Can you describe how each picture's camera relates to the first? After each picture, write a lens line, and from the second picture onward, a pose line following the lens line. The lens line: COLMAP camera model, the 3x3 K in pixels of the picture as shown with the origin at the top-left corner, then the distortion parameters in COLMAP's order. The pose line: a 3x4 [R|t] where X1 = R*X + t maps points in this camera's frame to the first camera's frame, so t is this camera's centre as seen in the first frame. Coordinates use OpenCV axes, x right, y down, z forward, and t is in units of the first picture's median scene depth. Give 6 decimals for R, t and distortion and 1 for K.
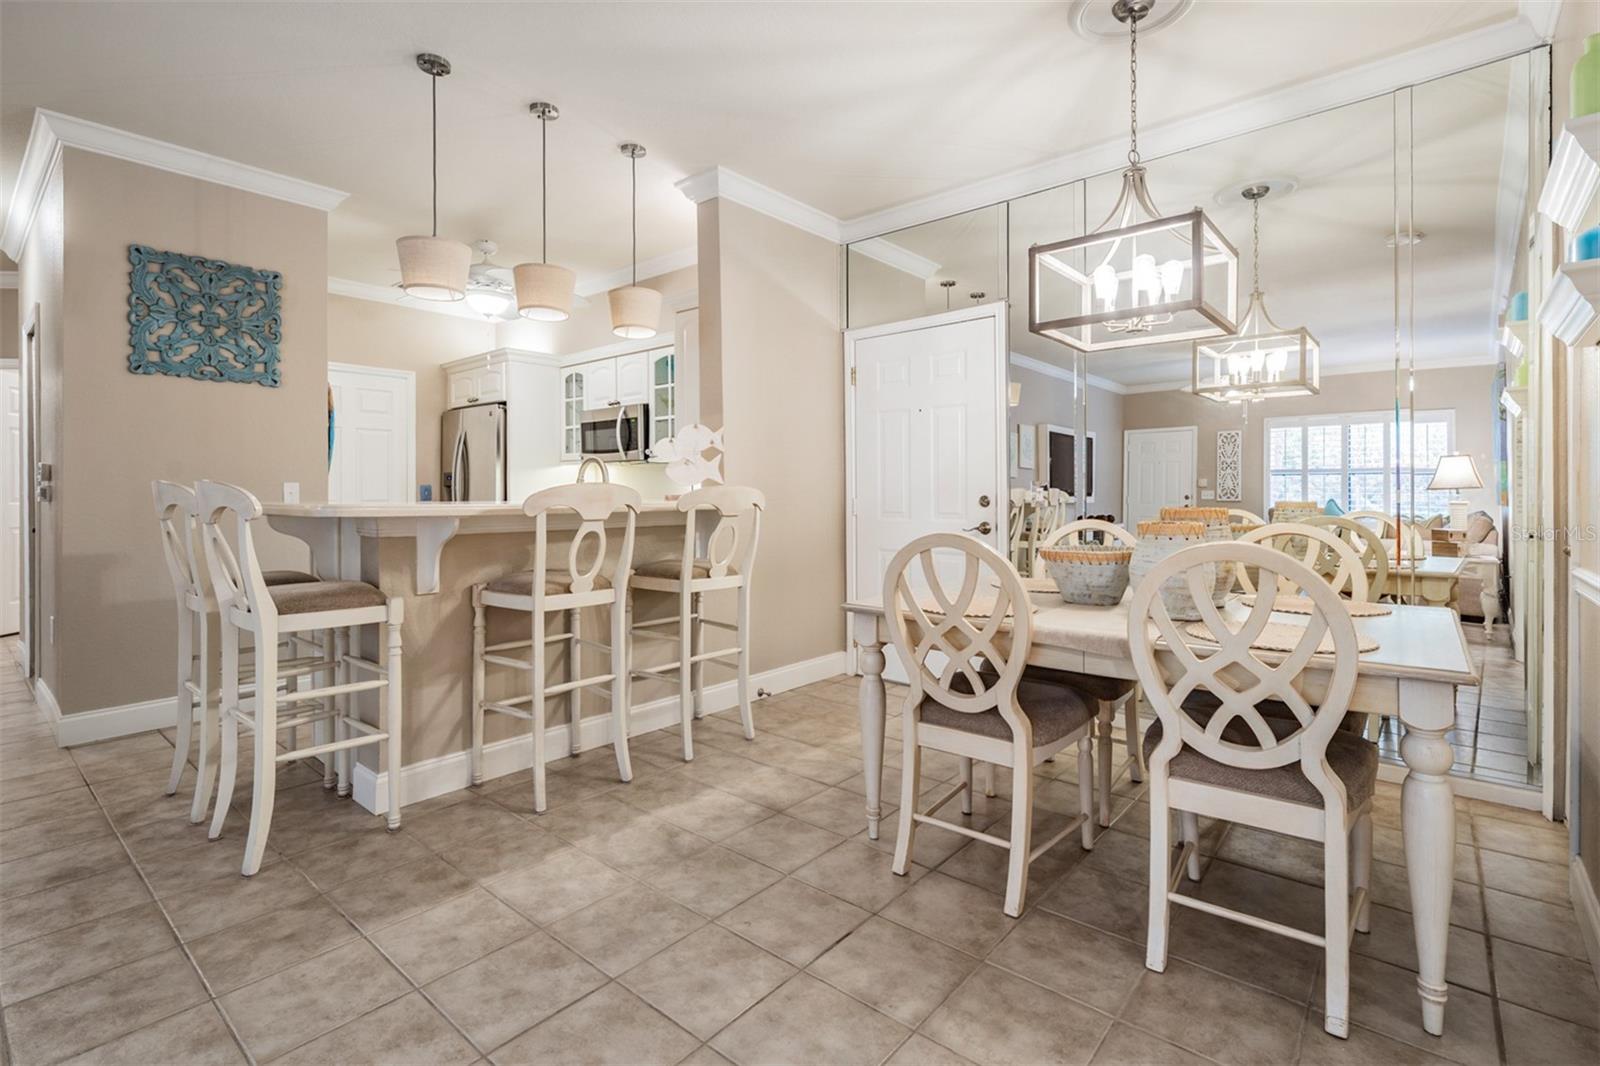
lens RADIAL K [[744.5, 0, 794.3], [0, 744.5, 494.3], [0, 0, 1]] dist [0.000341, 0.000230]
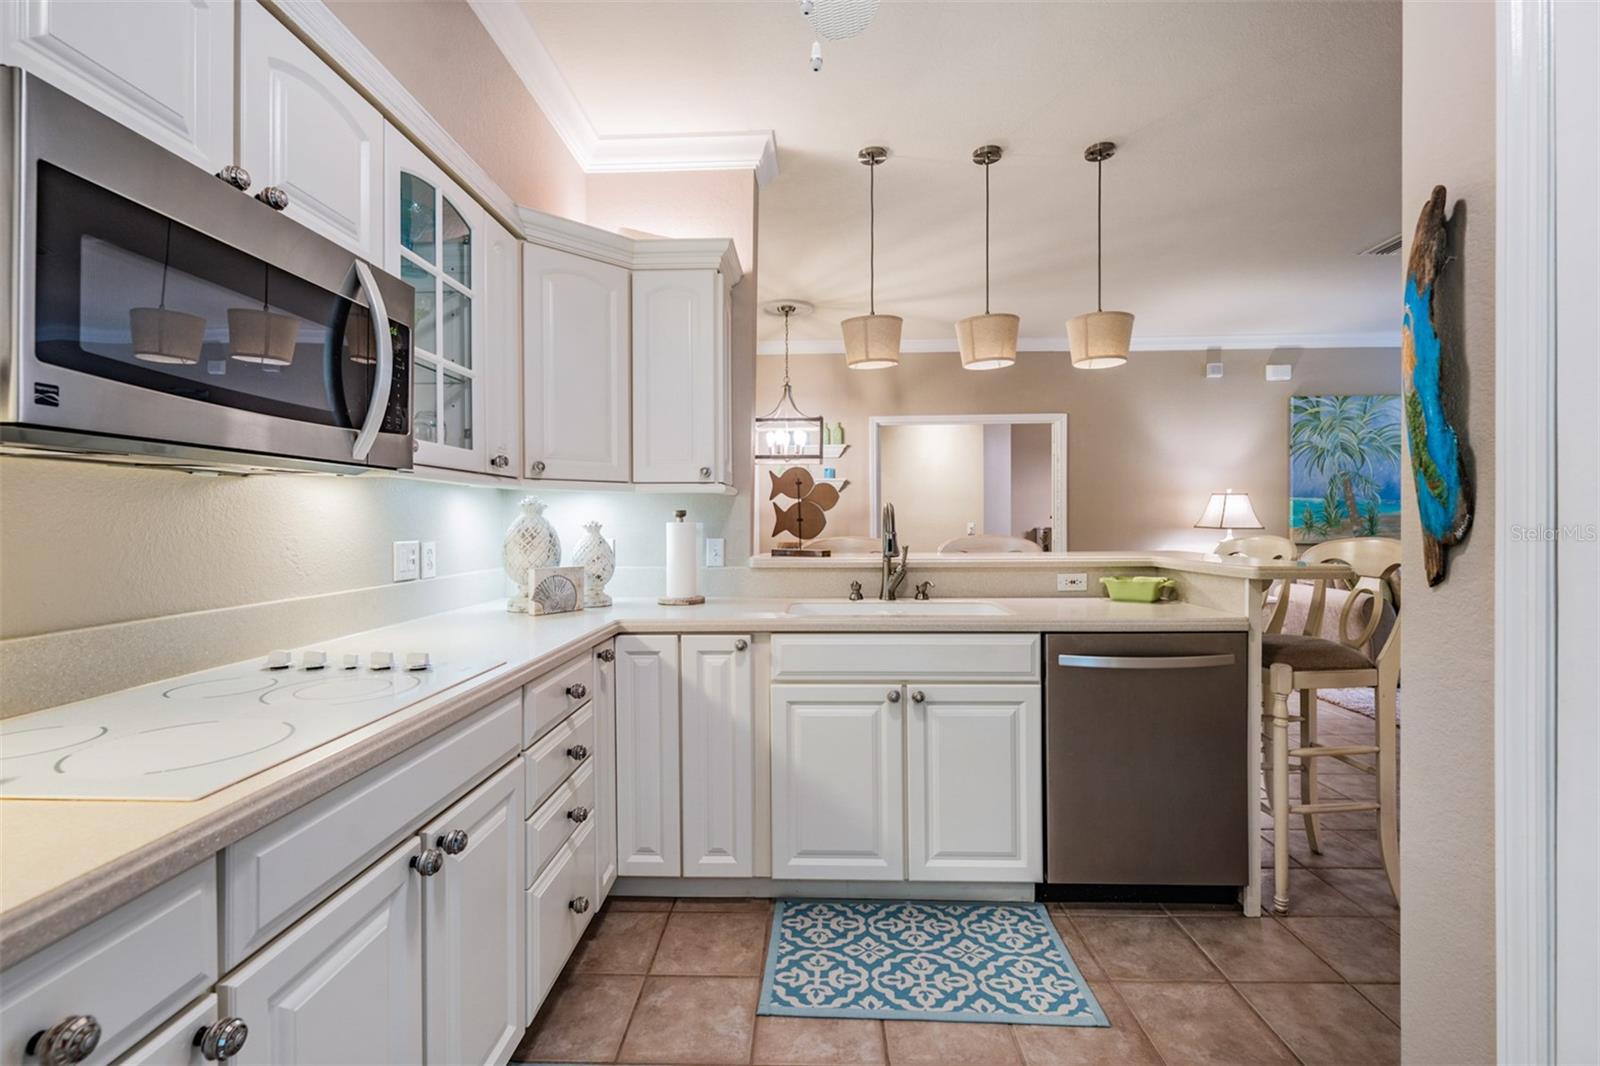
lens RADIAL K [[703.6, 0, 795.8], [0, 703.6, 522.9], [0, 0, 1]] dist [0.001216, -0.000576]
pose [[-0.625844, -0.000470, 0.779948, -0.764137], [0.006668, 0.999960, 0.005954, -0.035629], [-0.779920, 0.008927, -0.625816, 1.513104]]
